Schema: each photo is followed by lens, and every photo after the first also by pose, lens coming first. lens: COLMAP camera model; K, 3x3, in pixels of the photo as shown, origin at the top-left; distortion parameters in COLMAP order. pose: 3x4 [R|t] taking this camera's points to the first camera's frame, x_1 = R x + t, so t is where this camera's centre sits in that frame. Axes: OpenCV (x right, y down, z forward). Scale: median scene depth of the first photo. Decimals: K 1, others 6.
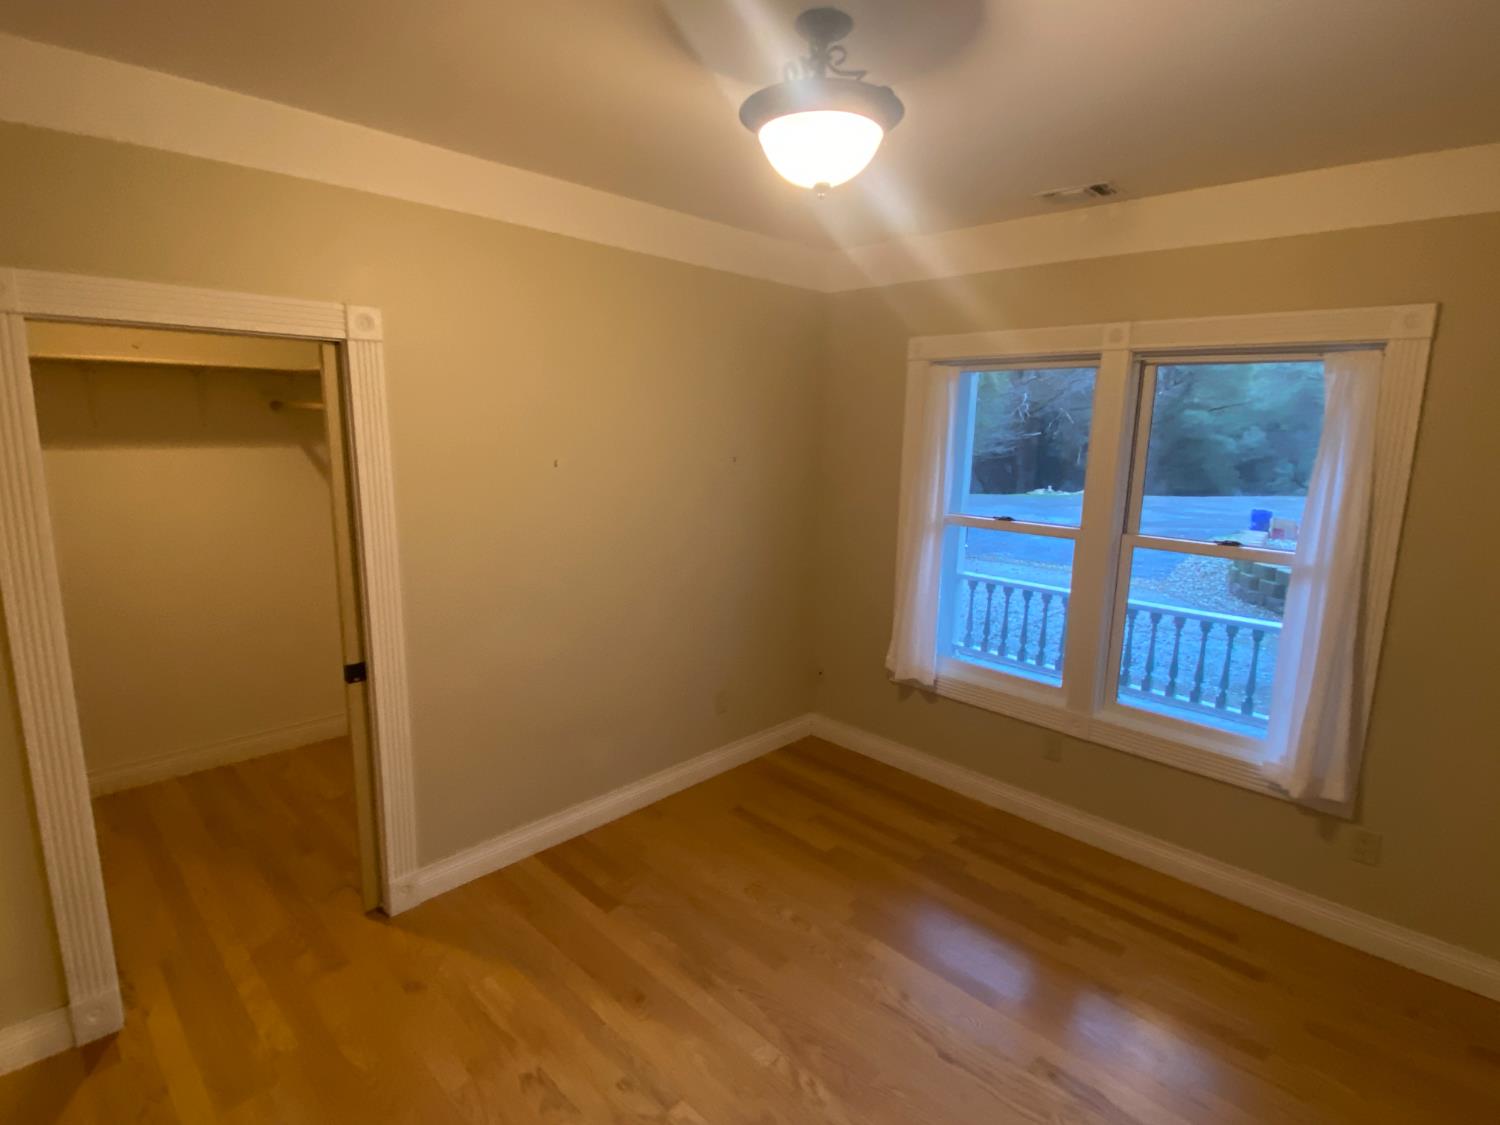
lens RADIAL K [[764.9, 0, 751.1], [0, 764.9, 559.1], [0, 0, 1]] dist [0.086958, -0.095571]
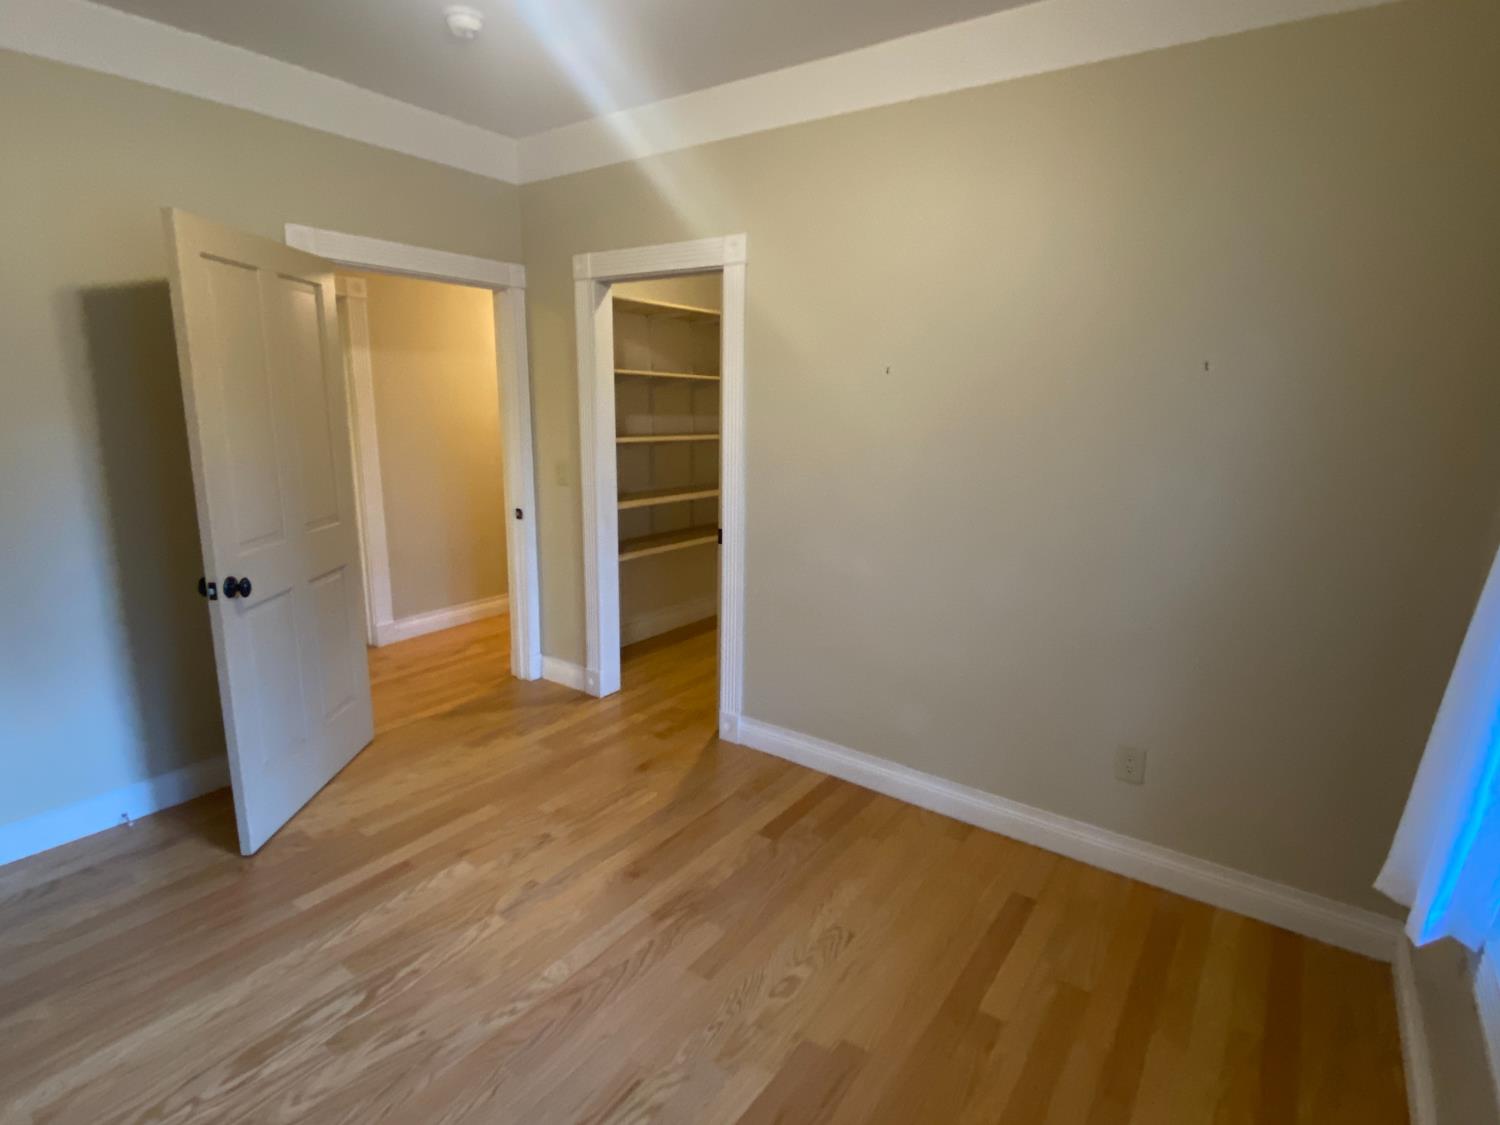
lens RADIAL K [[764.9, 0, 751.1], [0, 764.9, 559.1], [0, 0, 1]] dist [0.086958, -0.095571]
pose [[0.154949, 0.185096, -0.970428, 0.683465], [-0.185023, 0.970348, 0.155538, -0.021198], [0.970442, 0.155451, 0.184601, 0.773797]]
